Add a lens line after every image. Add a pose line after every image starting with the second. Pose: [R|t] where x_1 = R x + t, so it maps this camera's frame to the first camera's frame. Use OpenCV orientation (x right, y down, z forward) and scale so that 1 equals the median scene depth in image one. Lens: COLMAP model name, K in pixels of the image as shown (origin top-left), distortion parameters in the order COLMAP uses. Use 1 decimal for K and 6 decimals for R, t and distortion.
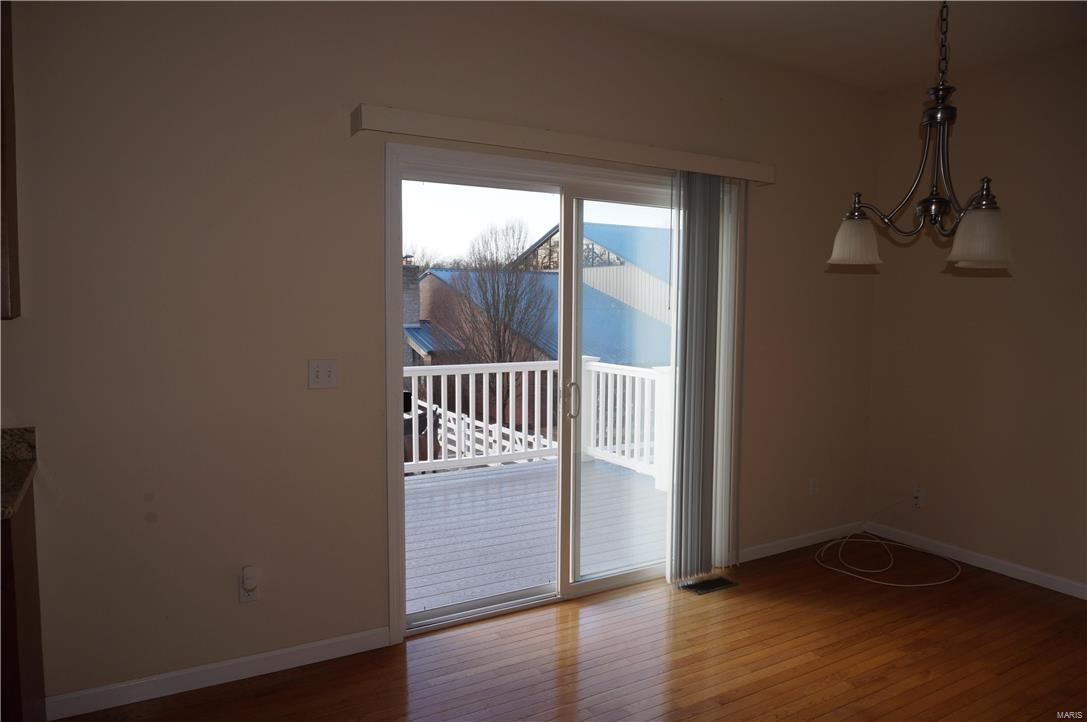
lens RADIAL K [[743.0, 0, 543.5], [0, 743.0, 361.0], [0, 0, 1]] dist [-0.033871, 0.004847]
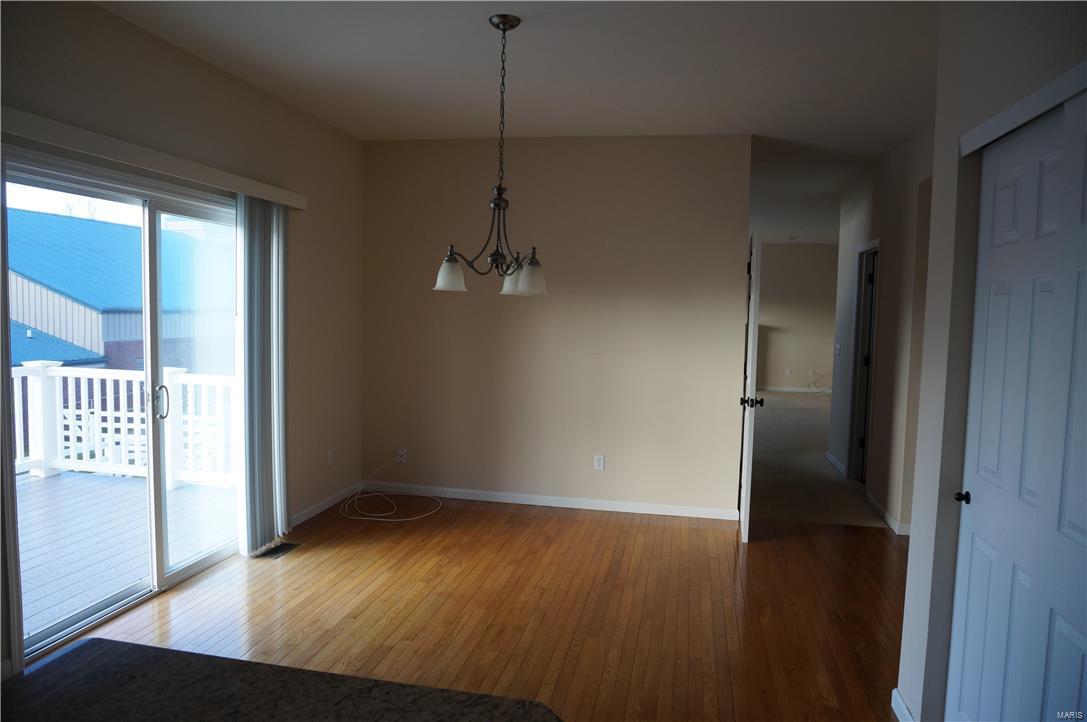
lens RADIAL K [[743.0, 0, 543.5], [0, 743.0, 361.0], [0, 0, 1]] dist [-0.033871, 0.004847]
pose [[0.674875, -0.046409, 0.736472, -0.362487], [0.040054, 0.998853, 0.026239, -0.011442], [-0.736844, 0.011791, 0.675960, -0.112211]]
